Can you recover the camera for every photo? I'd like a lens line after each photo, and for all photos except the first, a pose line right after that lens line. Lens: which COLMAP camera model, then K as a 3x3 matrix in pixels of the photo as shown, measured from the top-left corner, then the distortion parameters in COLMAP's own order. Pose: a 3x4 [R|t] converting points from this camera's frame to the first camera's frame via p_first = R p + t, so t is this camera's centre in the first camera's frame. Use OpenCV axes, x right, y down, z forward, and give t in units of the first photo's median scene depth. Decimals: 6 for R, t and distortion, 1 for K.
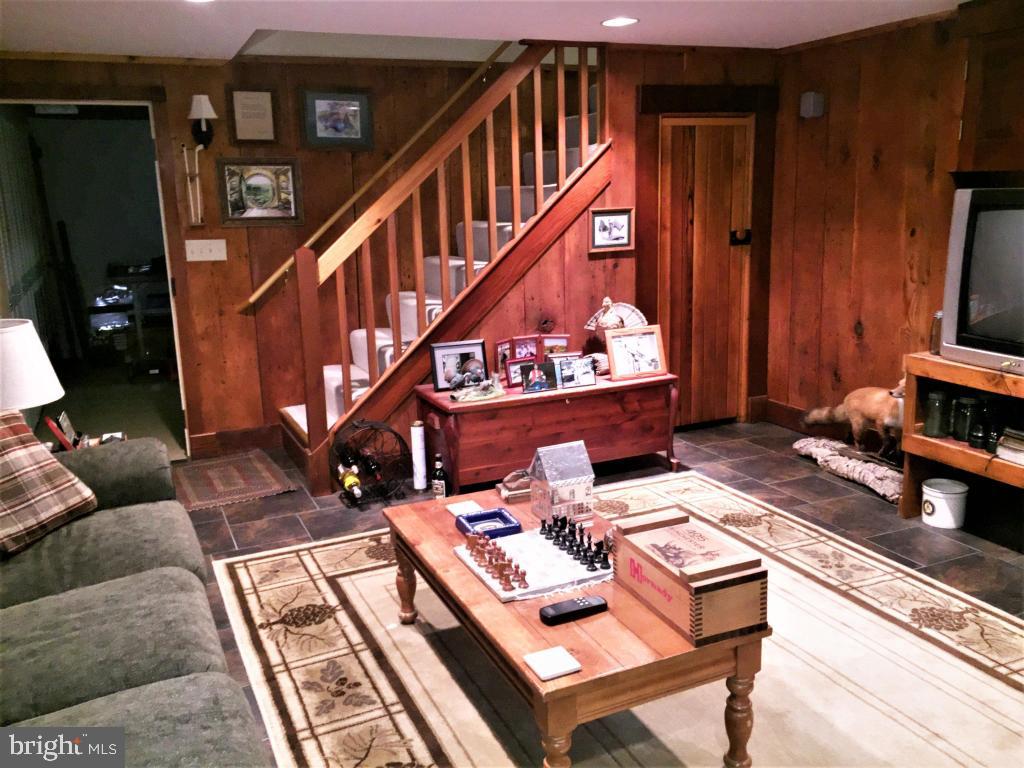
lens RADIAL K [[900.4, 0, 507.9], [0, 900.4, 381.5], [0, 0, 1]] dist [0.107913, -0.121185]
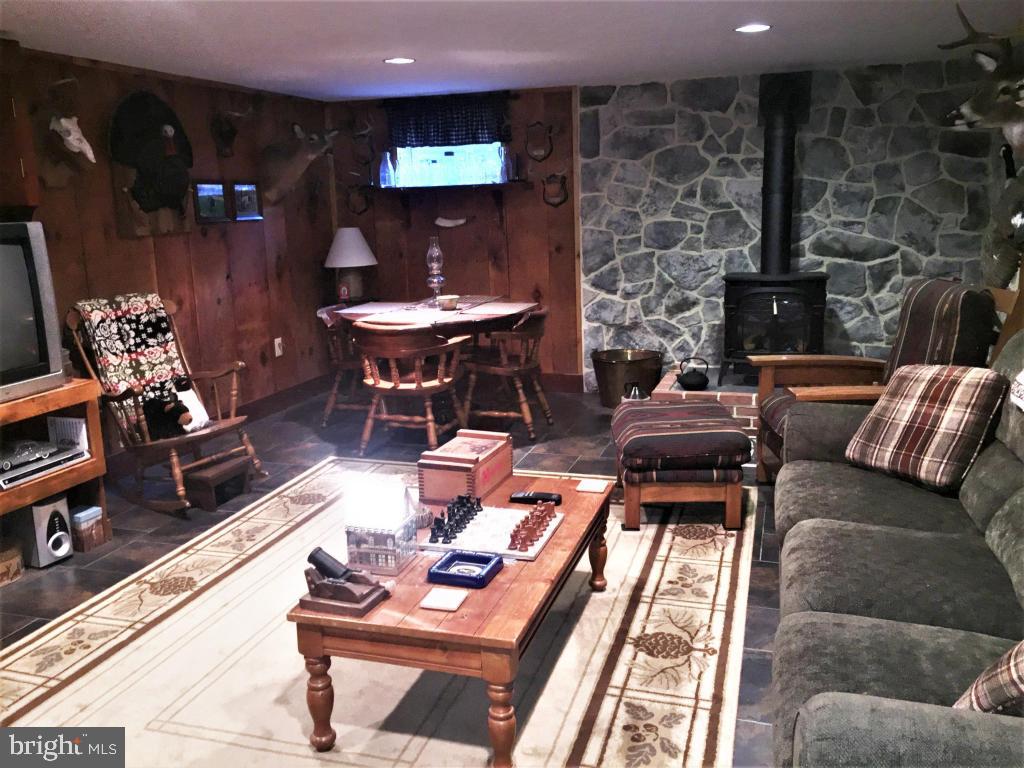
lens RADIAL K [[900.4, 0, 506.4], [0, 900.4, 385.4], [0, 0, 1]] dist [0.107913, -0.121185]
pose [[-0.750240, -0.083436, 0.655880, -0.642573], [0.189793, 0.923077, 0.334525, -0.310717], [-0.633339, 0.375456, -0.676694, 1.558720]]
